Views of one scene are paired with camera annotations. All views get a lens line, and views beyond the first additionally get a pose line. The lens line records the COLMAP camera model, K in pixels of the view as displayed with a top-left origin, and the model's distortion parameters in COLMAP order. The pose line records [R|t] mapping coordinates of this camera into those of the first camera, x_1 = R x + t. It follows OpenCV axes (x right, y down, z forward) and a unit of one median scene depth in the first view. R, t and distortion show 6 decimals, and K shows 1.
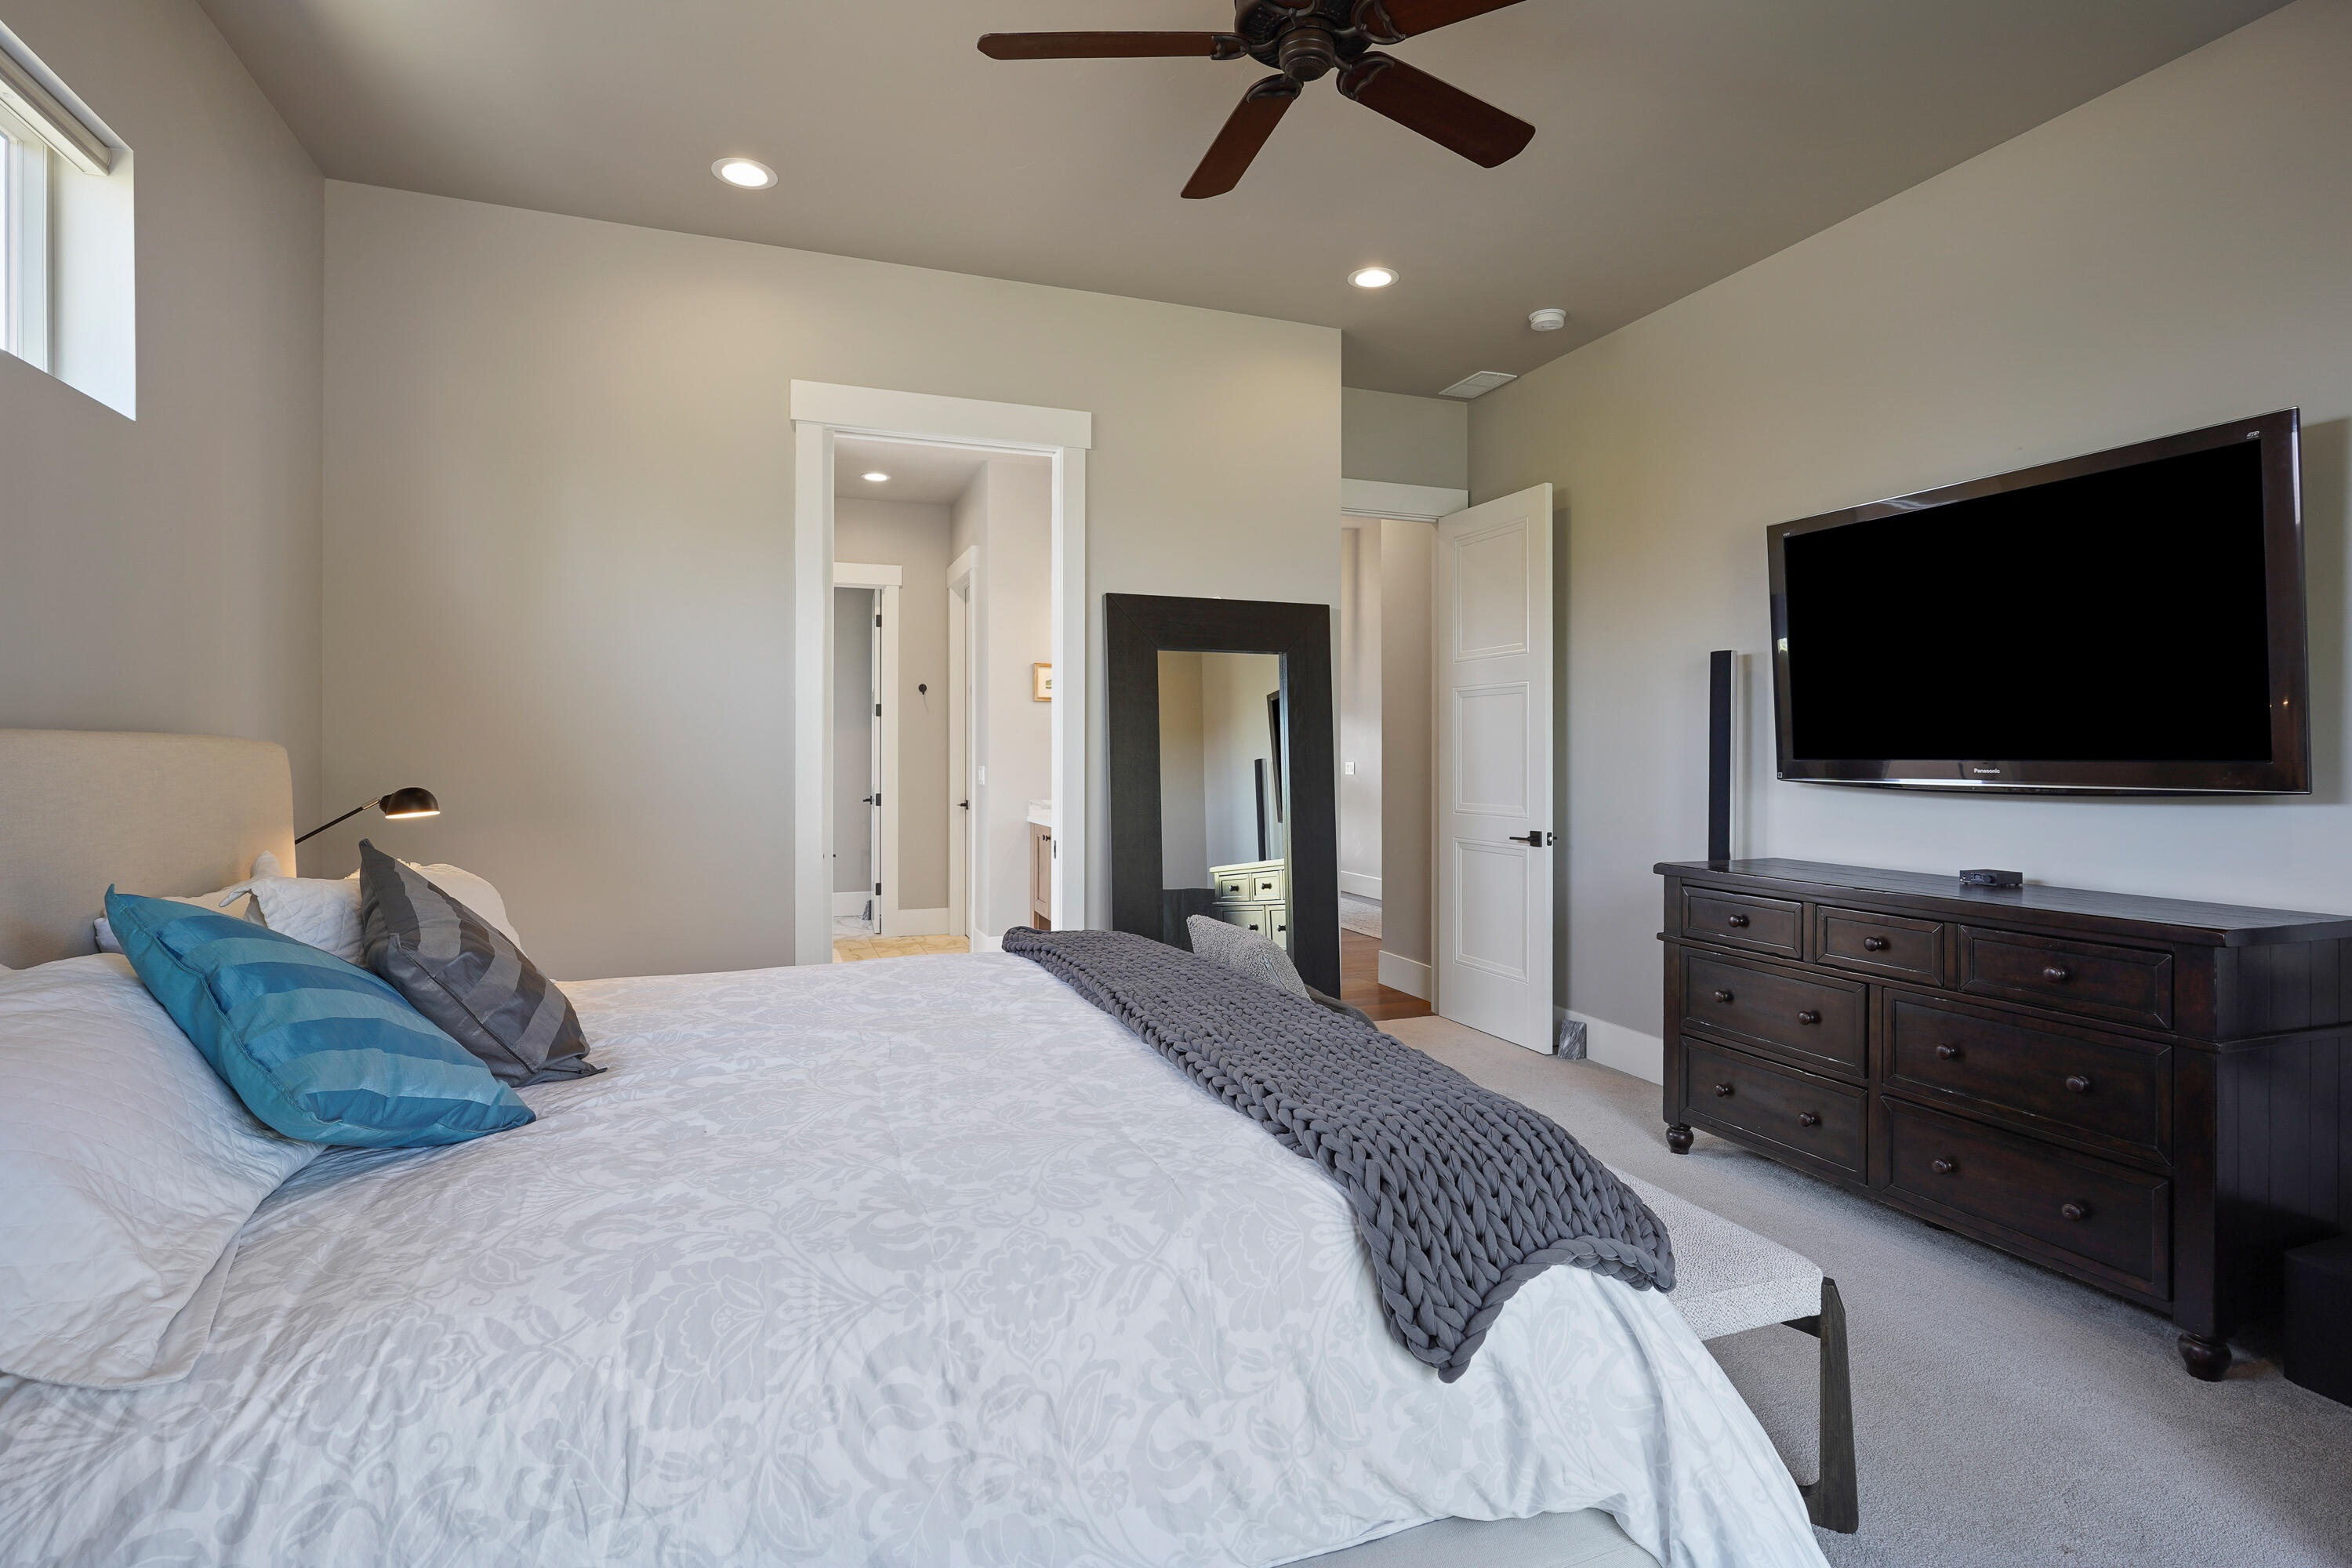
lens RADIAL K [[1149.0, 0, 1188.7], [0, 1149.0, 765.3], [0, 0, 1]] dist [-0.009121, 0.006033]
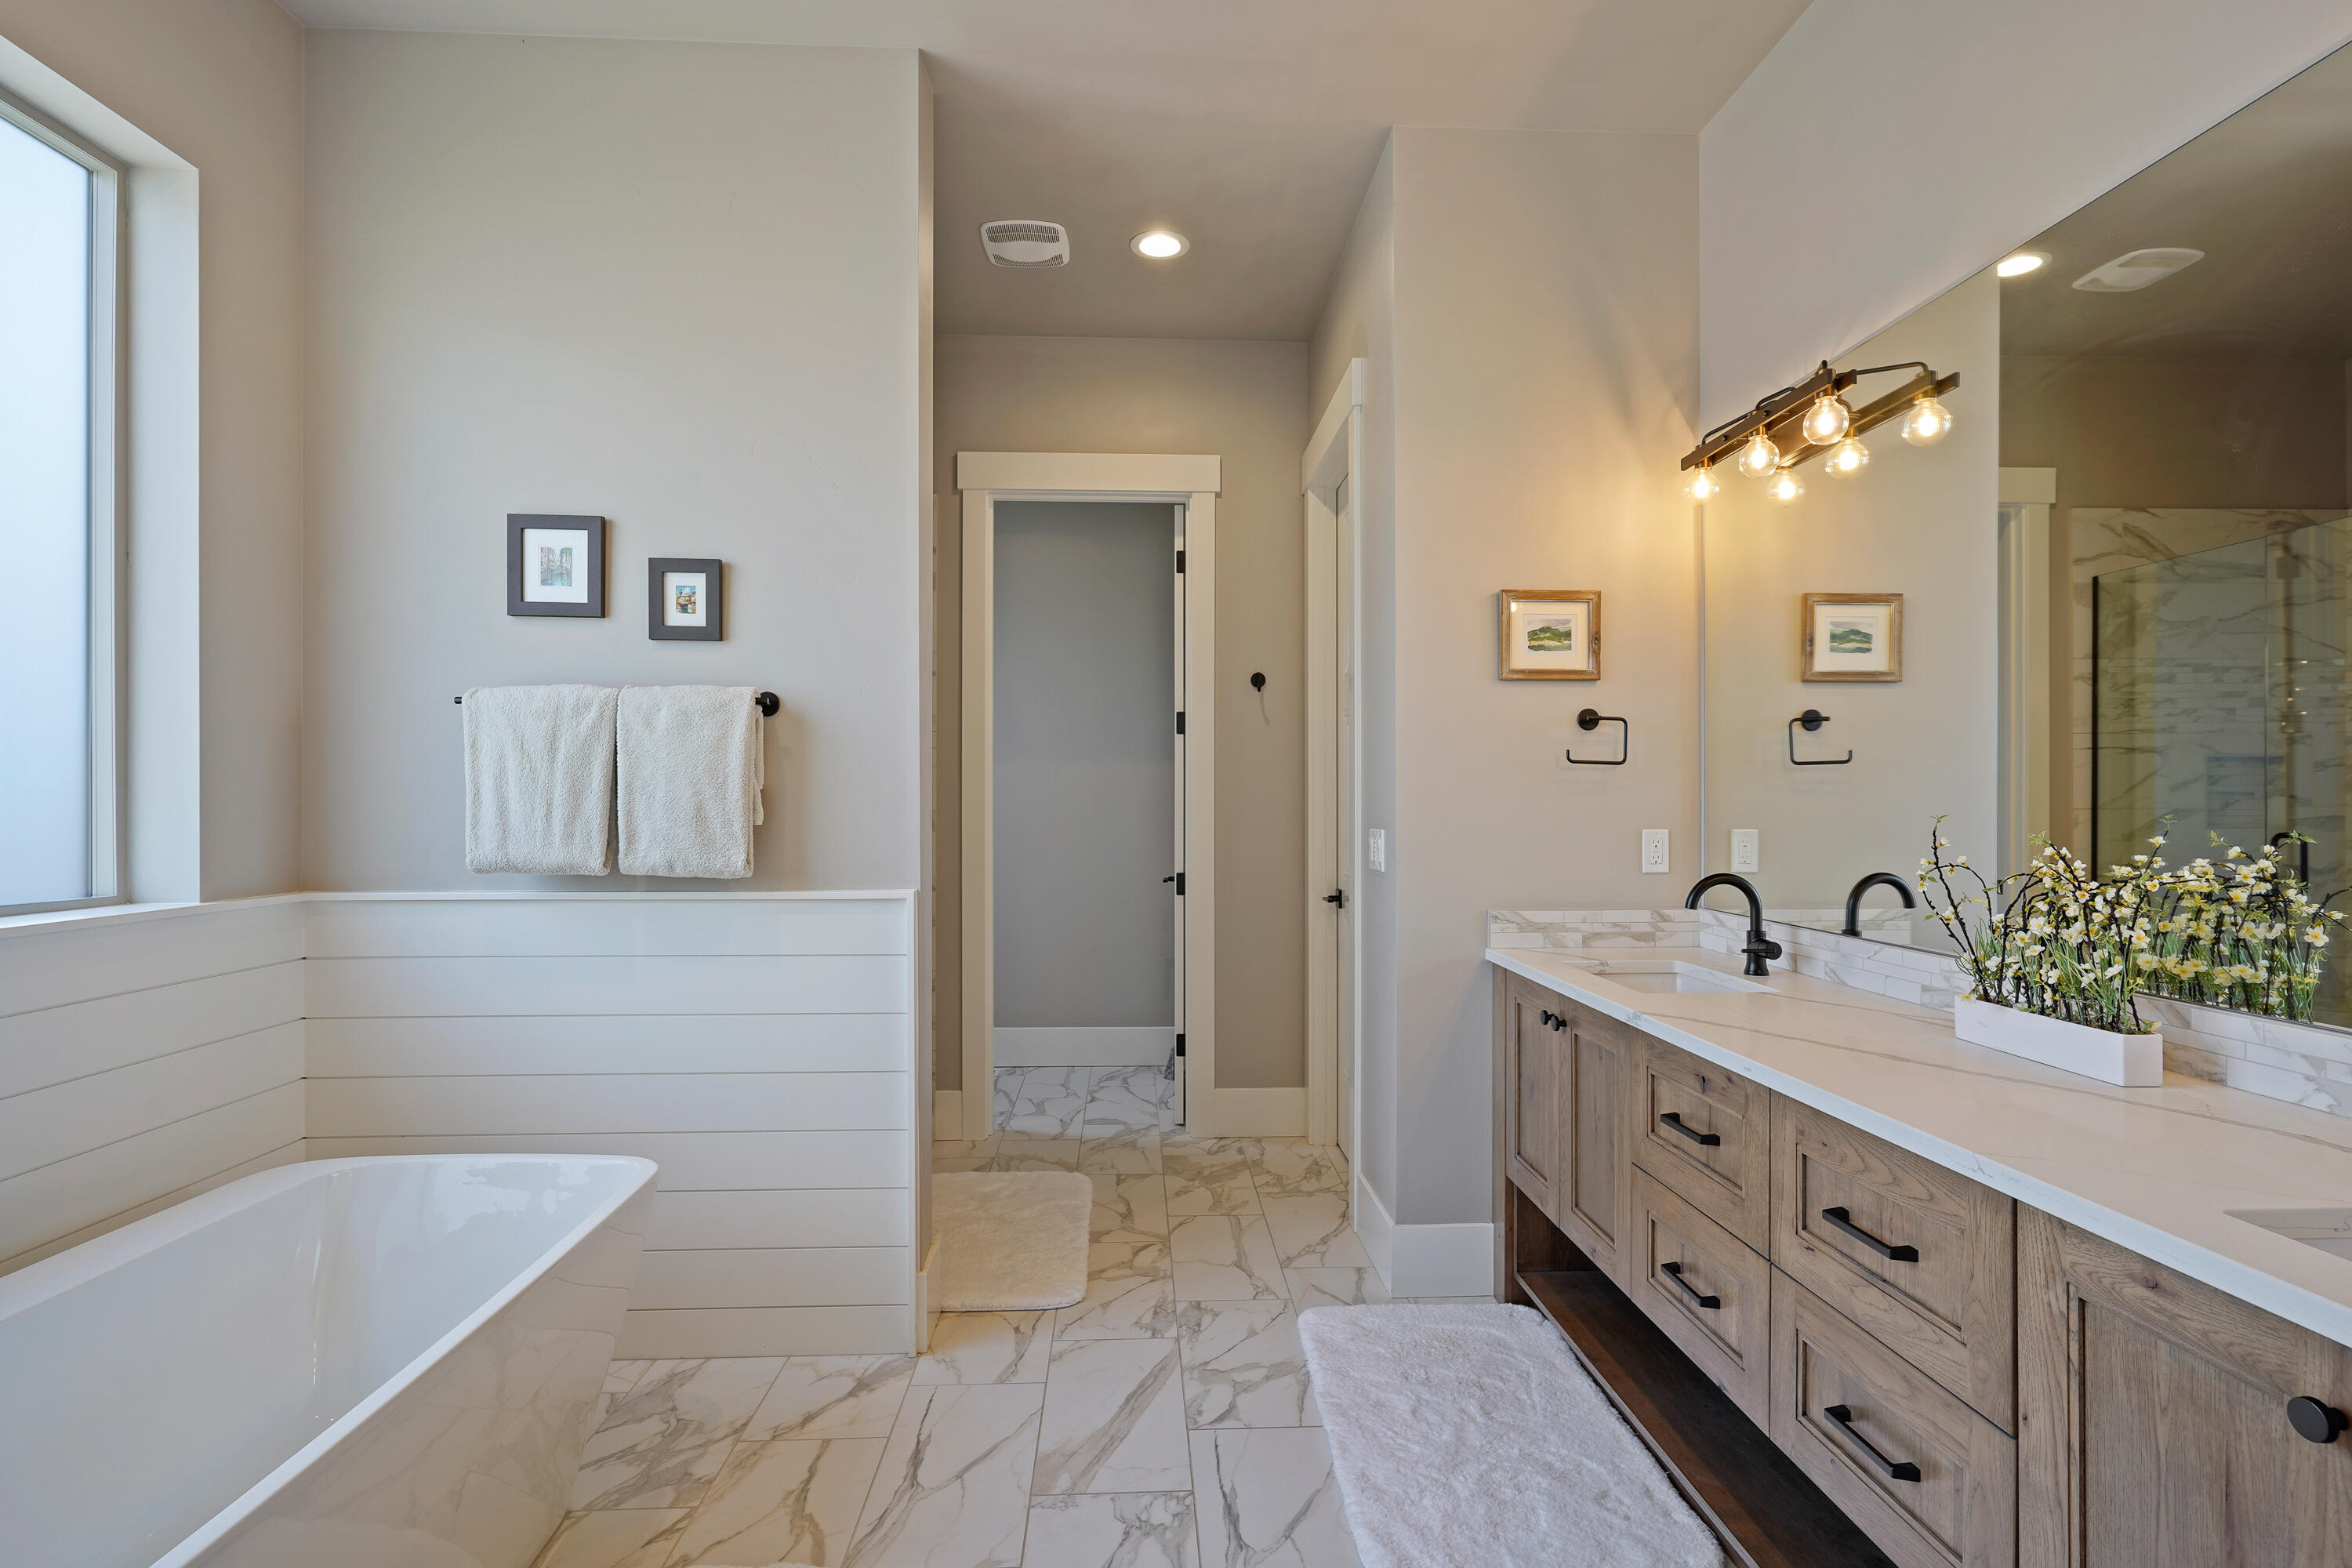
lens RADIAL K [[1149.0, 0, 1180.1], [0, 1149.0, 802.4], [0, 0, 1]] dist [-0.009121, 0.006033]
pose [[0.949053, -0.000428, -0.315115, -0.096868], [-0.001330, 0.999985, -0.005363, -0.006907], [0.315112, 0.005509, 0.949038, 0.477592]]
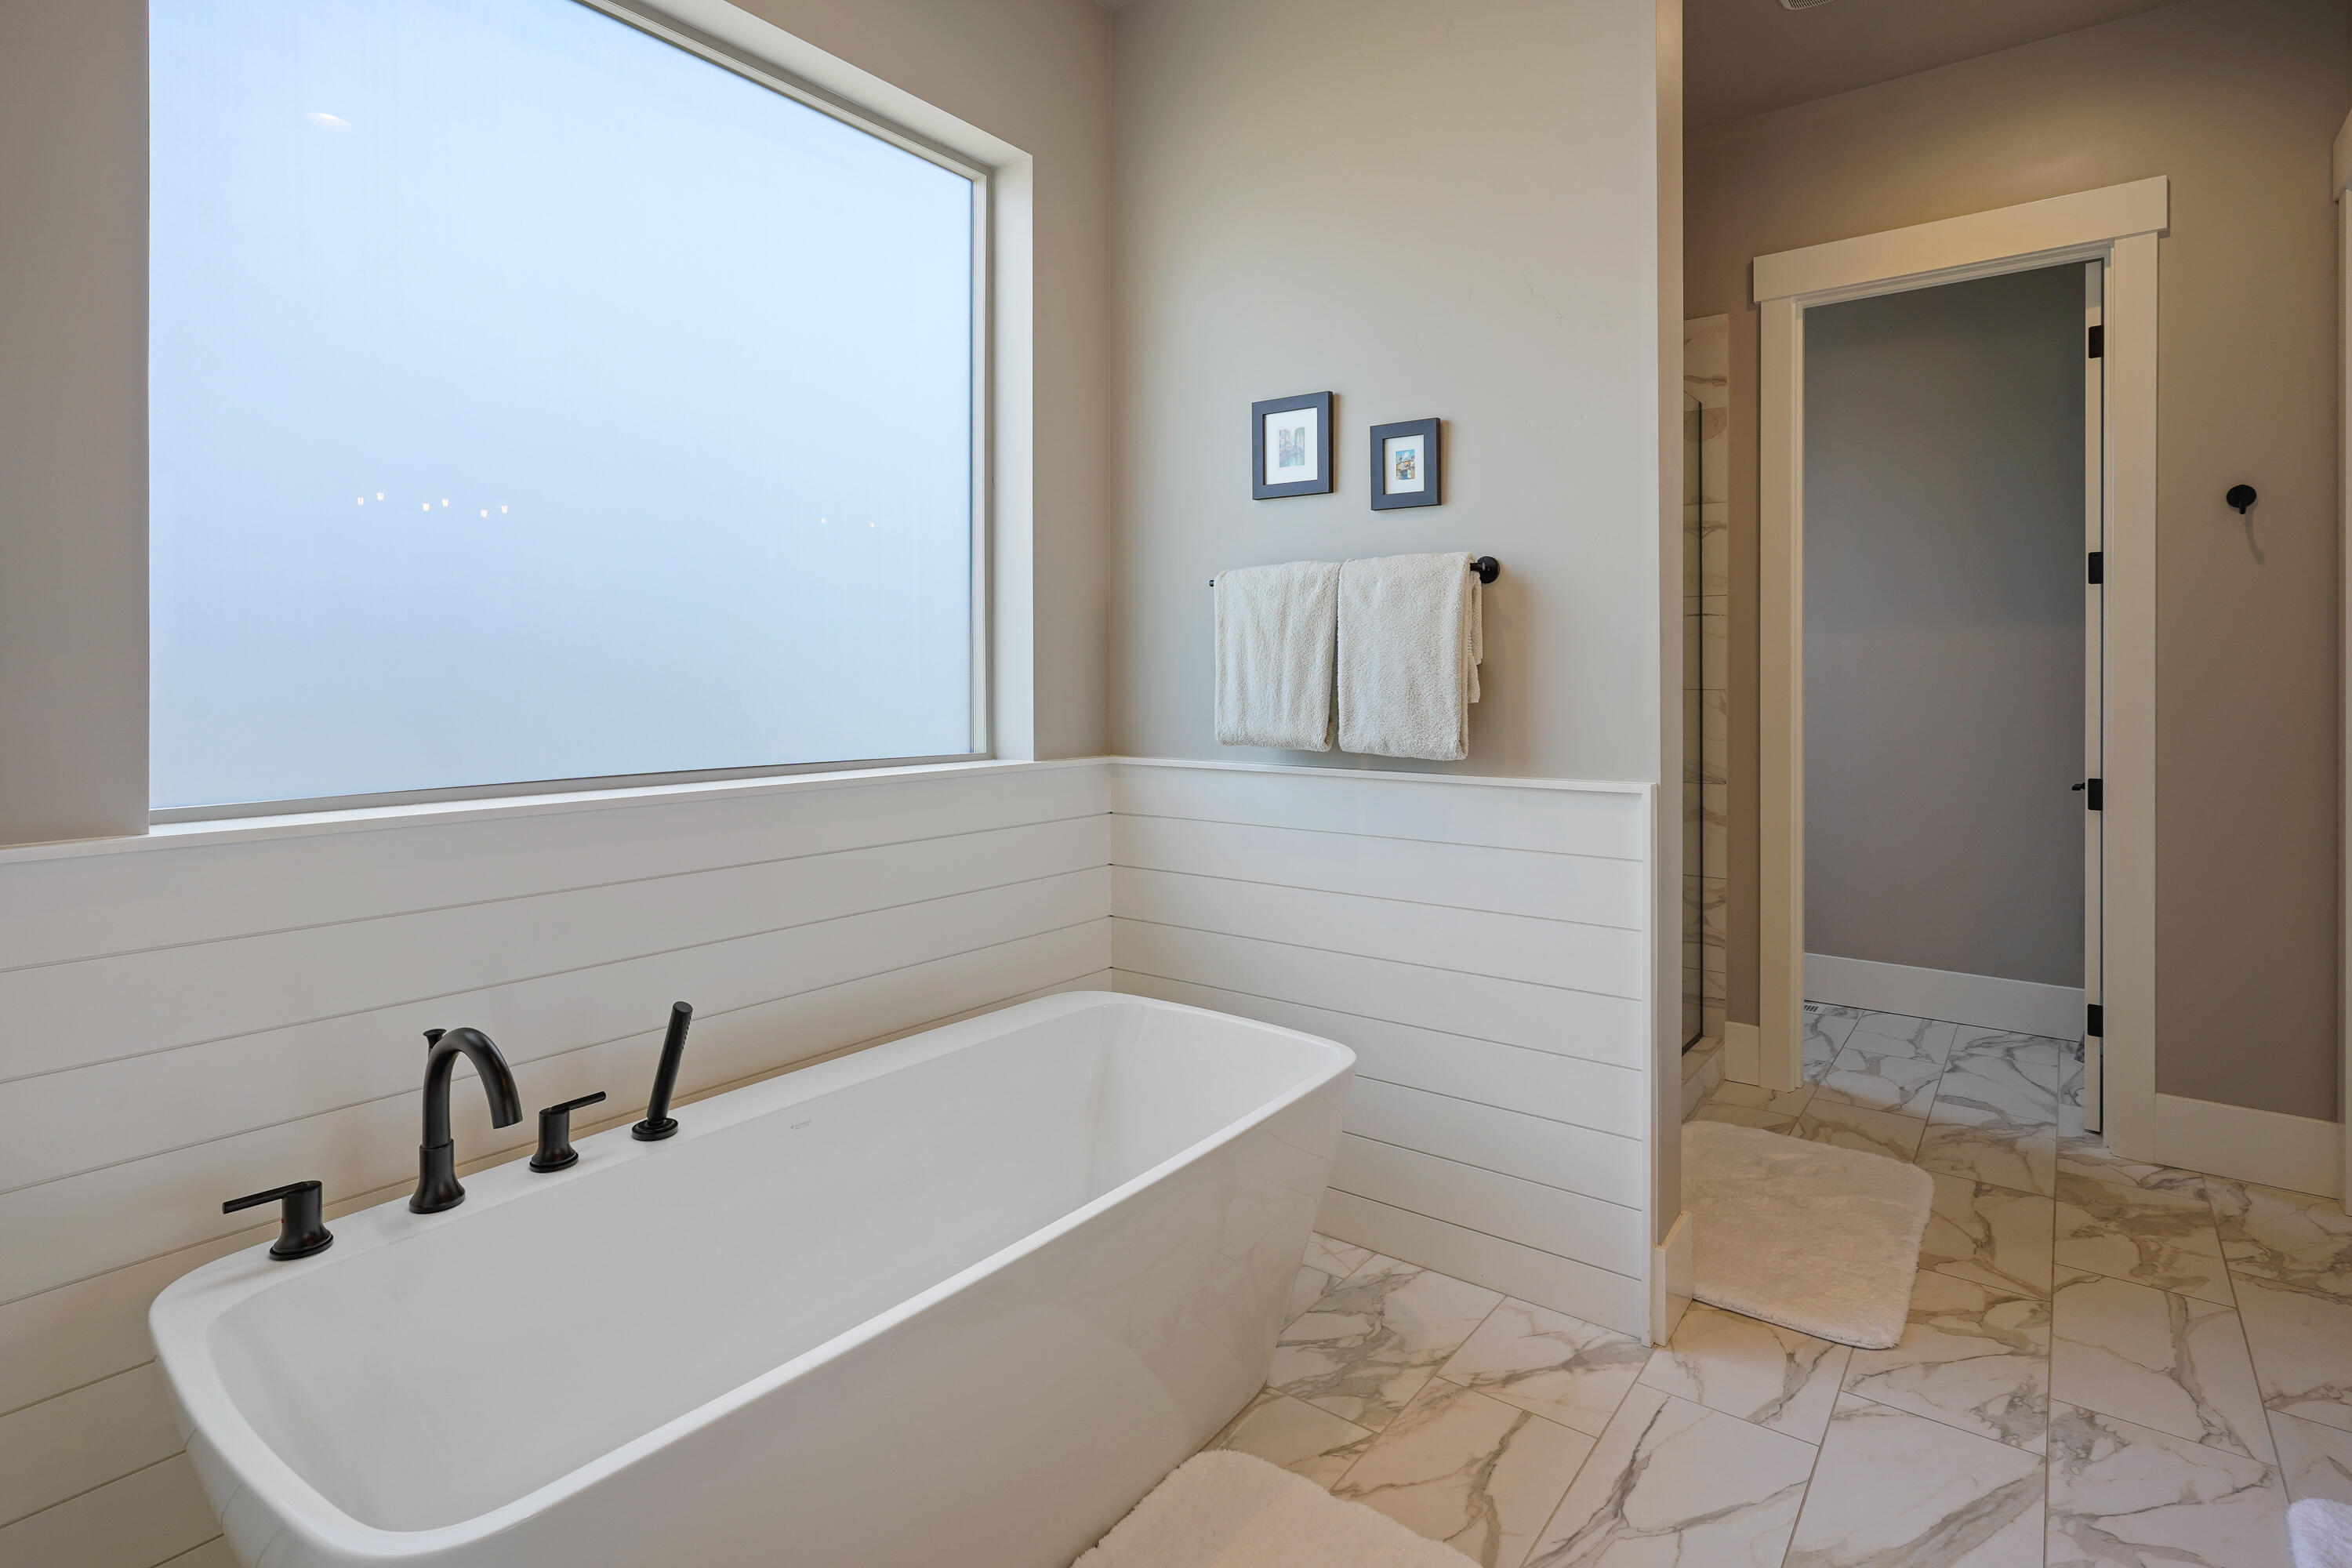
lens RADIAL K [[1149.0, 0, 1203.4], [0, 1149.0, 693.7], [0, 0, 1]] dist [-0.009121, 0.006033]
pose [[0.525188, 0.004123, -0.850976, -0.097345], [-0.005160, 0.999985, 0.001661, -0.004422], [0.850970, 0.003519, 0.525202, 0.536884]]
